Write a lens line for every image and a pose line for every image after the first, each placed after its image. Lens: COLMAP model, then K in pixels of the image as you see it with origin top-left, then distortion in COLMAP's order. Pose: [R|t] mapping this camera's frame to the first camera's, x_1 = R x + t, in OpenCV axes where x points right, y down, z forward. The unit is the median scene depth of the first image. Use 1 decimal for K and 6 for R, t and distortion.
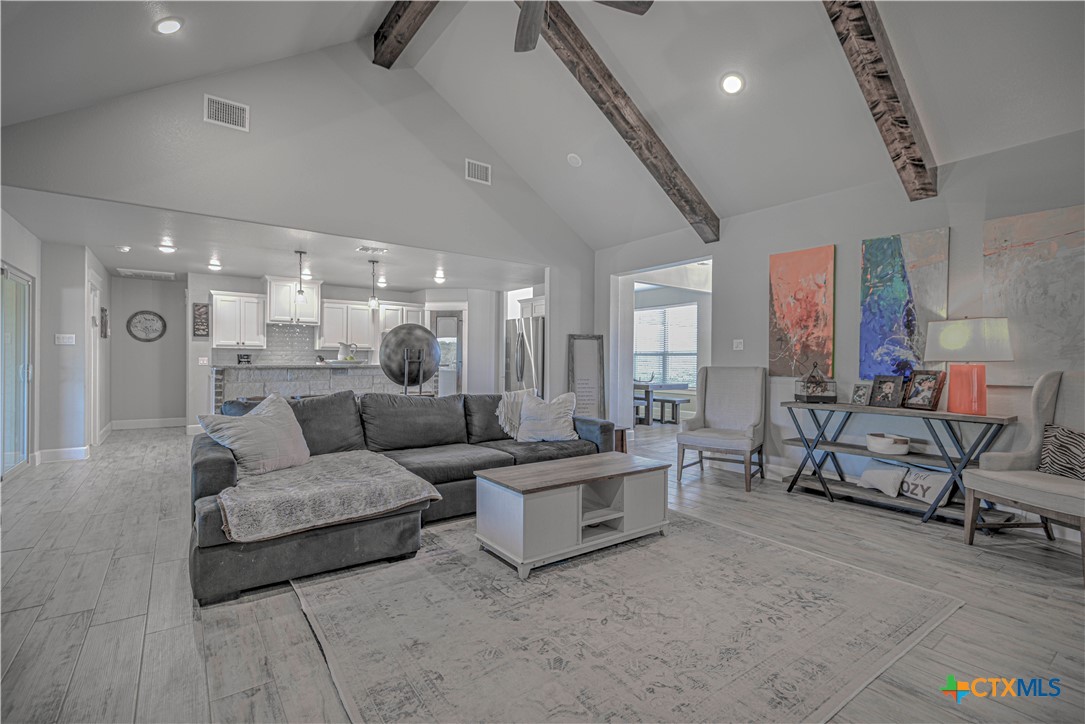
lens RADIAL K [[497.3, 0, 541.6], [0, 497.3, 360.8], [0, 0, 1]] dist [0.007515, -0.004754]
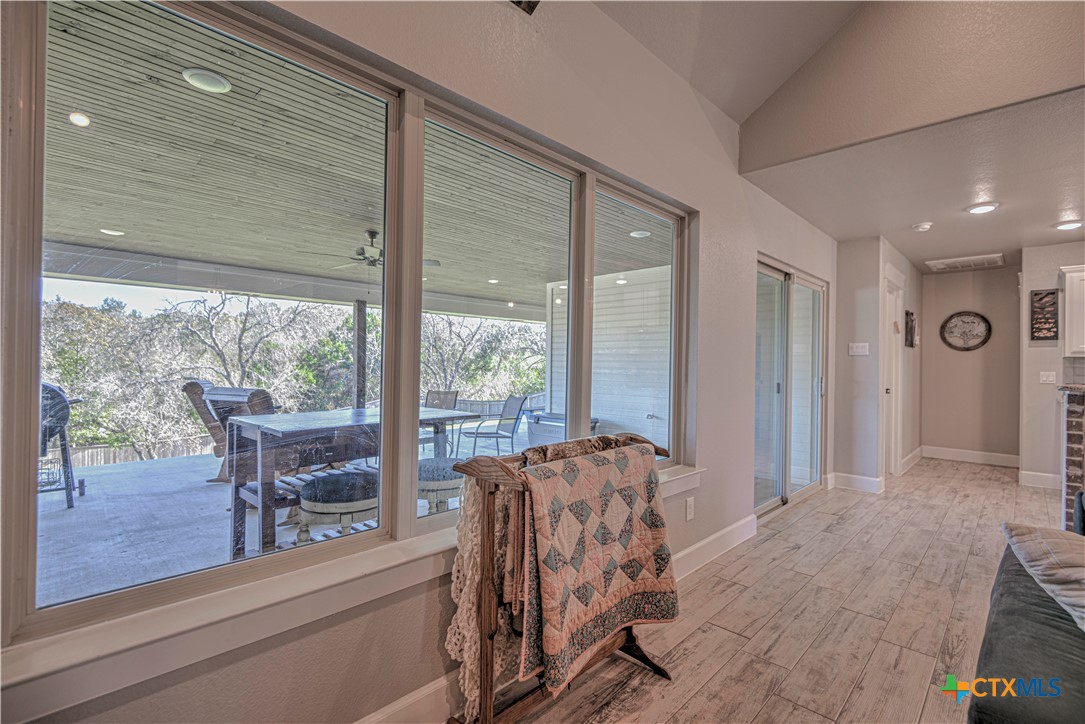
lens RADIAL K [[497.3, 0, 547.1], [0, 497.3, 362.3], [0, 0, 1]] dist [0.007515, -0.004754]
pose [[0.177969, -0.009084, -0.983994, -0.188395], [-0.014564, 0.999824, -0.011864, -0.001790], [0.983928, 0.016442, 0.177806, 0.294557]]
